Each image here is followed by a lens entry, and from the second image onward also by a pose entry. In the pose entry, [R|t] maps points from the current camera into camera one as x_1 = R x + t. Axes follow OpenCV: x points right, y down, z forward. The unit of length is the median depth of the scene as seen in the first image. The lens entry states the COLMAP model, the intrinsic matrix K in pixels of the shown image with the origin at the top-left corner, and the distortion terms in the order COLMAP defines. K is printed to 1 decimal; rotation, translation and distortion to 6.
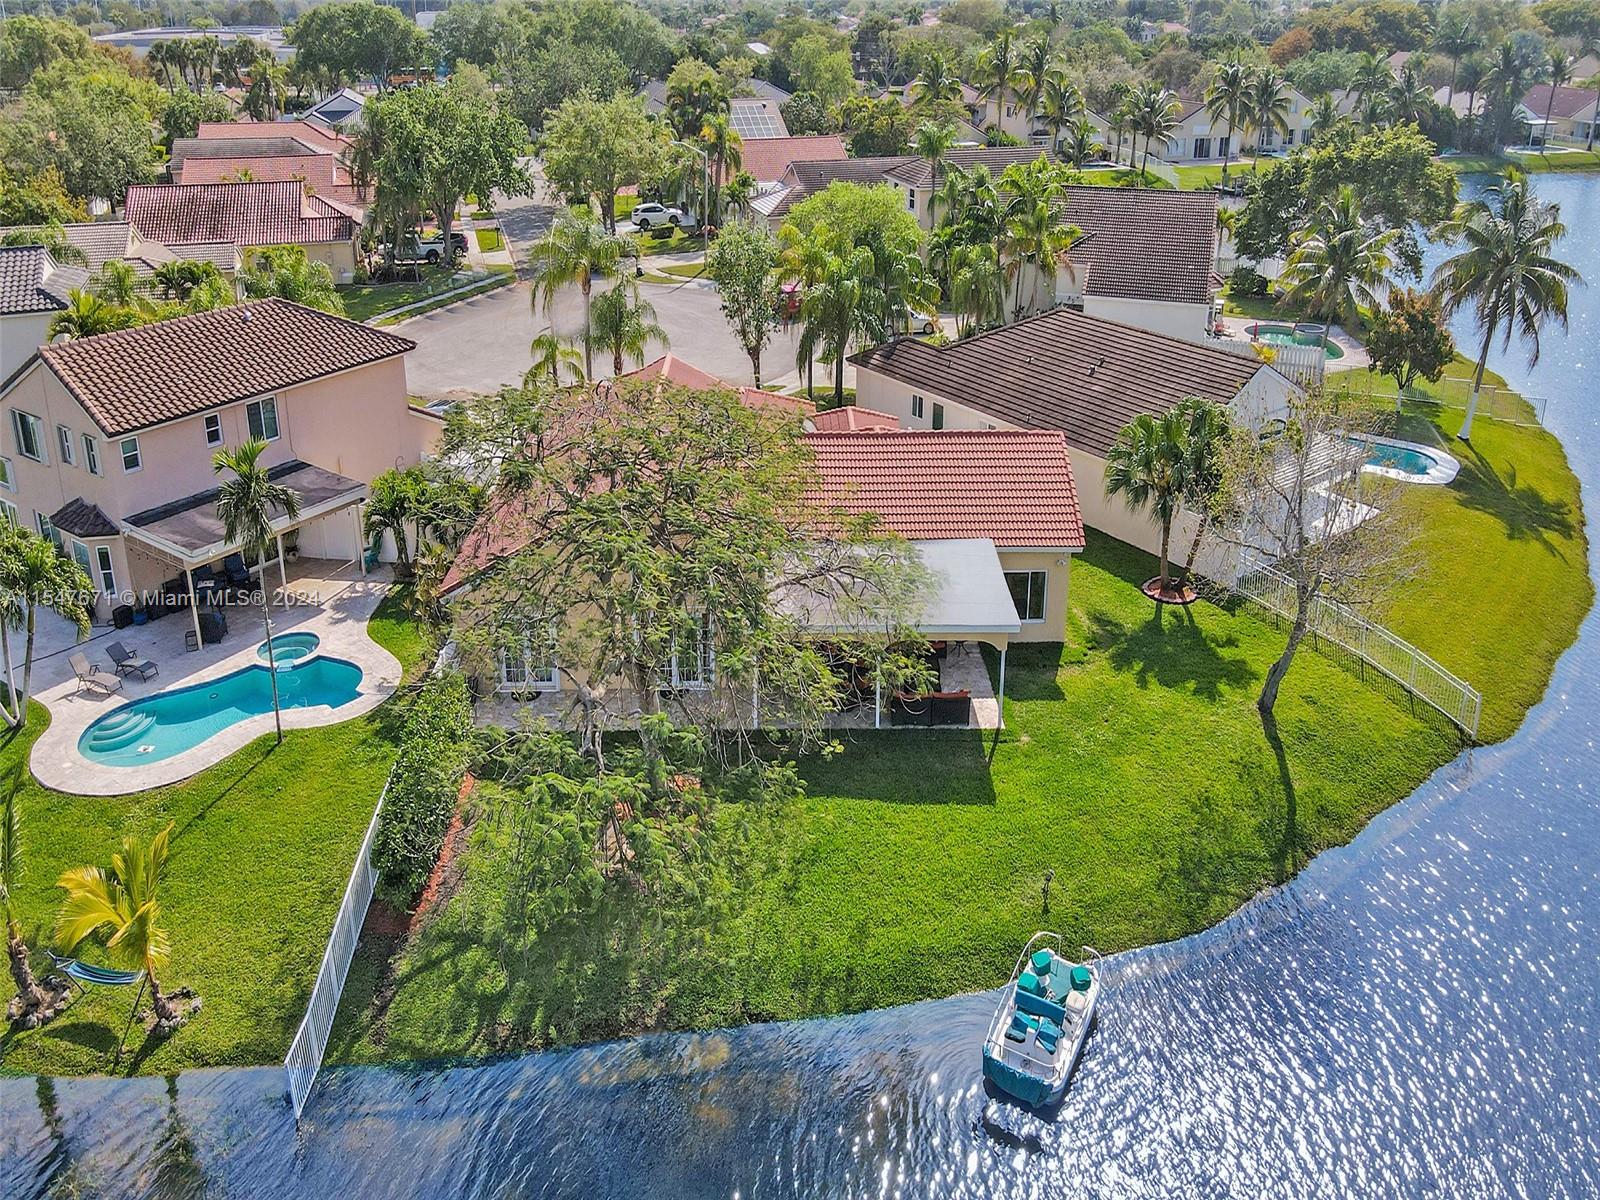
lens RADIAL K [[1125.4, 0, 799.8], [0, 1125.4, 595.2], [0, 0, 1]] dist [0.010555, 0.005195]
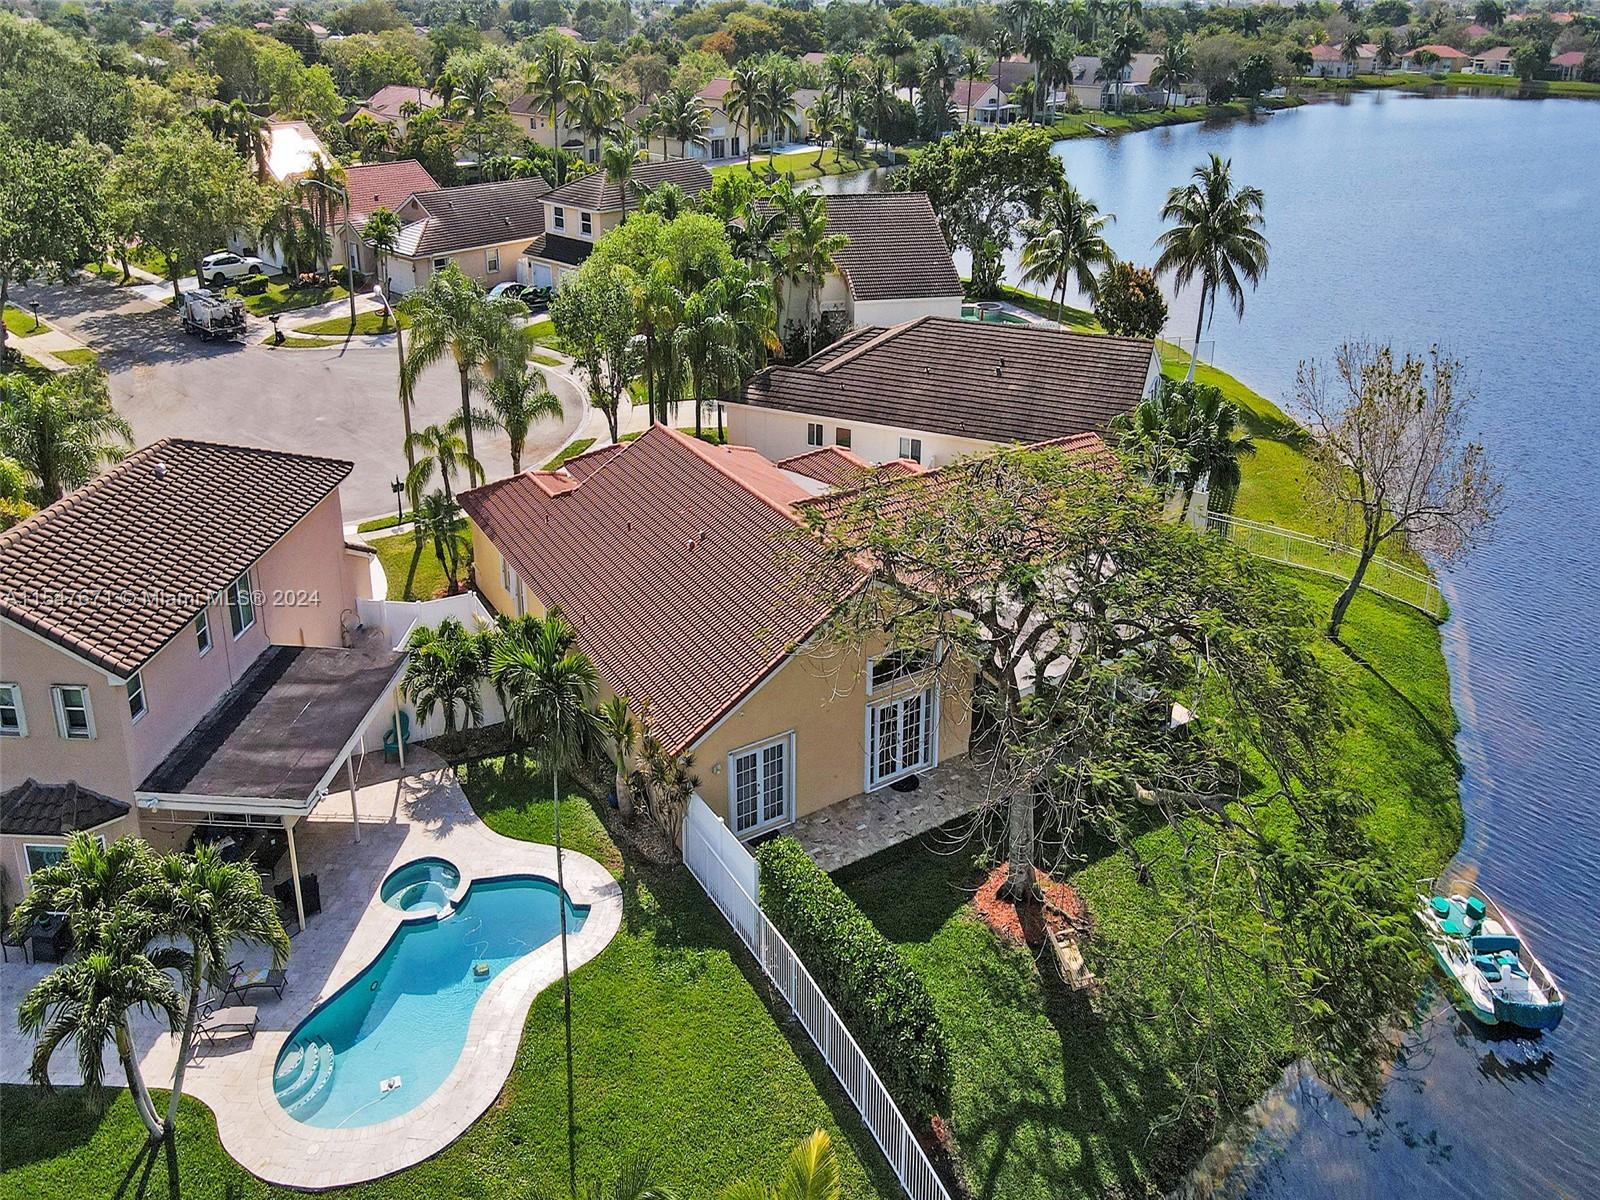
lens RADIAL K [[1125.4, 0, 794.2], [0, 1125.4, 597.9], [0, 0, 1]] dist [0.010555, 0.005195]
pose [[0.864716, -0.236843, 0.442913, -0.470705], [0.236360, 0.969979, 0.057233, -0.112146], [-0.443172, 0.055197, 0.894736, 0.175633]]
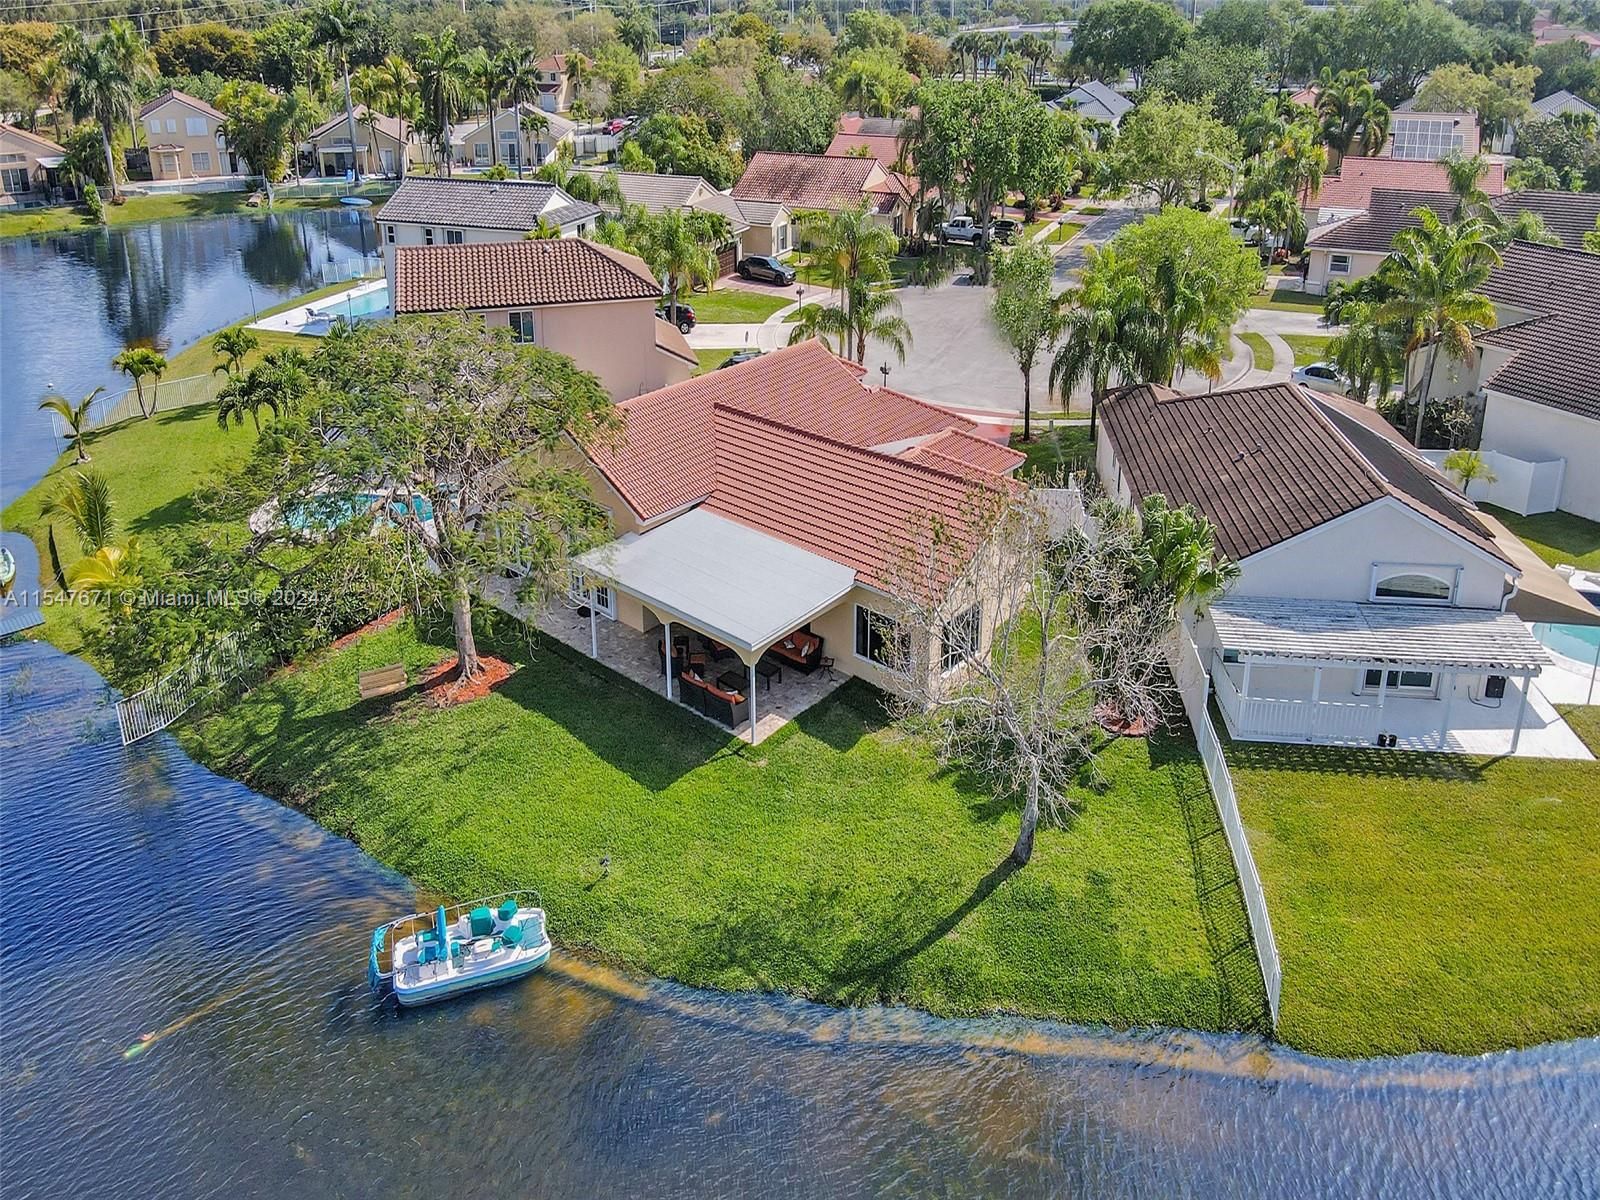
lens RADIAL K [[1125.4, 0, 798.1], [0, 1125.4, 608.1], [0, 0, 1]] dist [0.010555, 0.005195]
pose [[0.740231, 0.324604, -0.588804, 0.606951], [-0.316813, 0.940818, 0.120377, -0.102934], [0.593033, 0.097434, 0.799261, 0.174464]]
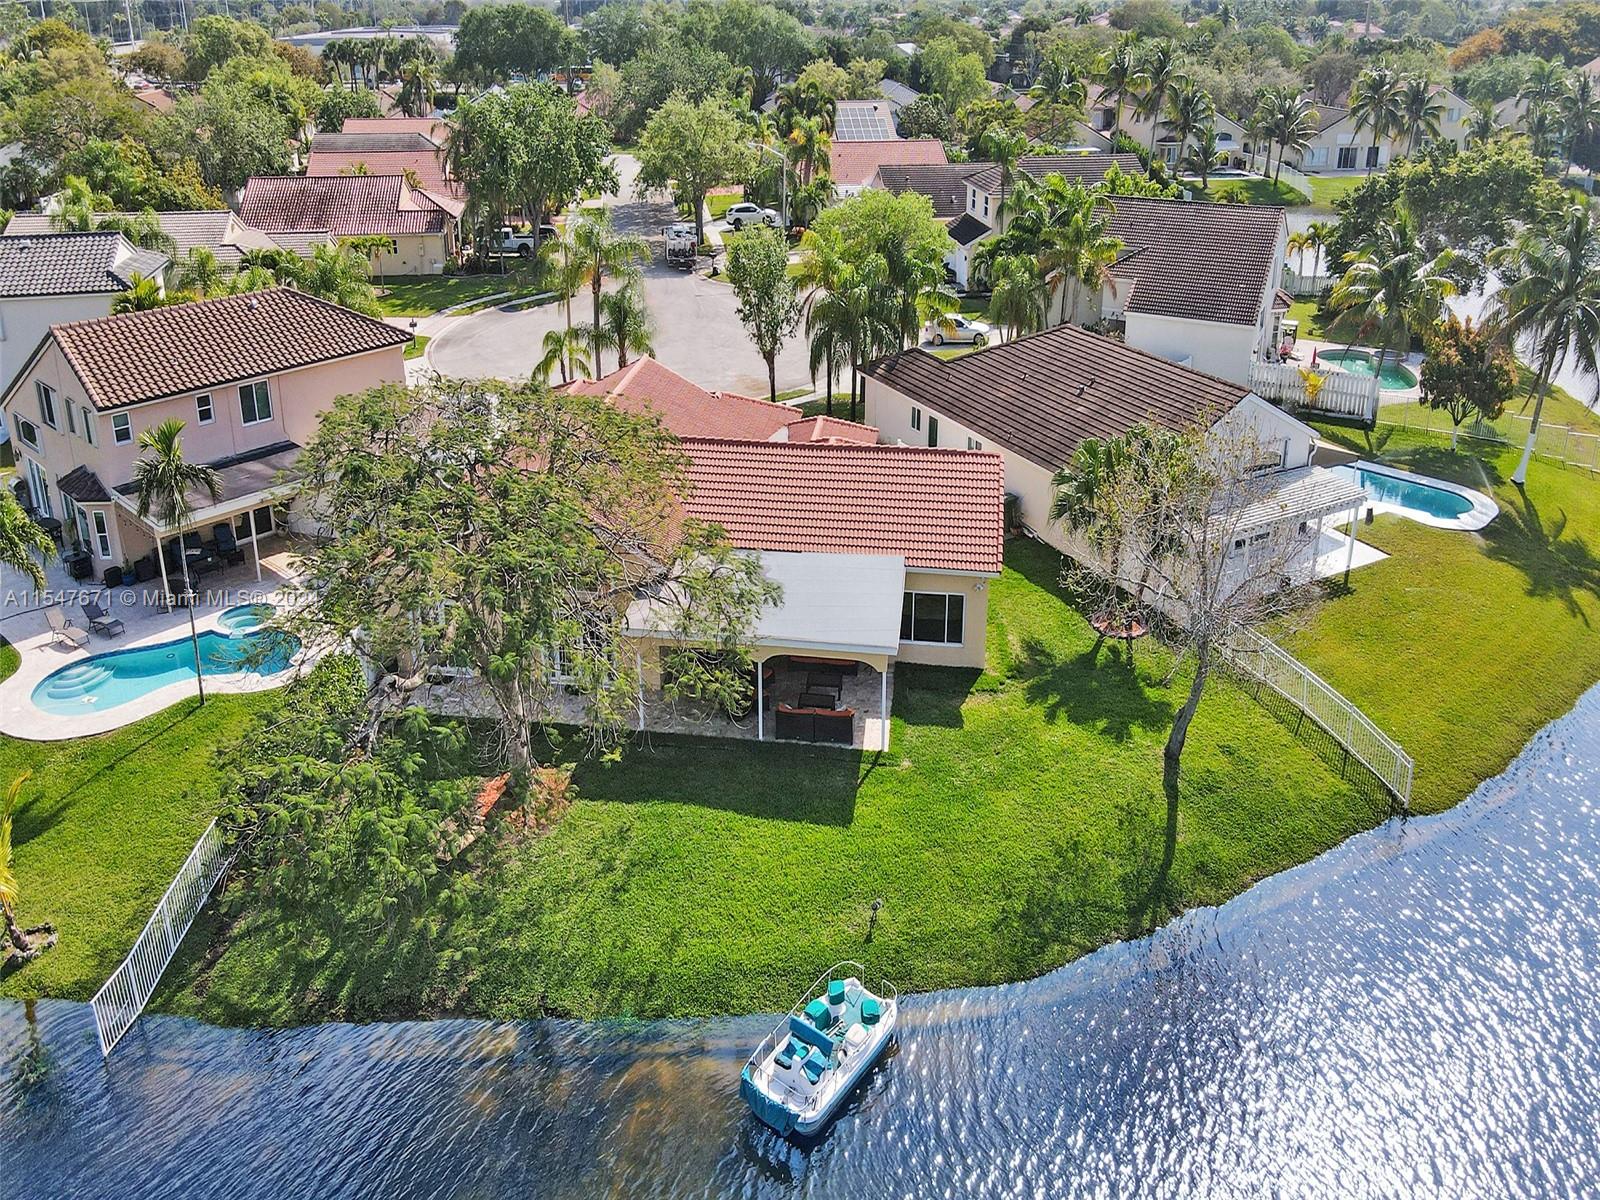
lens RADIAL K [[1125.4, 0, 803.5], [0, 1125.4, 596.3], [0, 0, 1]] dist [0.010555, 0.005195]
pose [[0.988741, 0.070253, -0.132121, 0.184742], [-0.070004, 0.997525, 0.006535, -0.014757], [0.132254, 0.002788, 0.991212, 0.011225]]
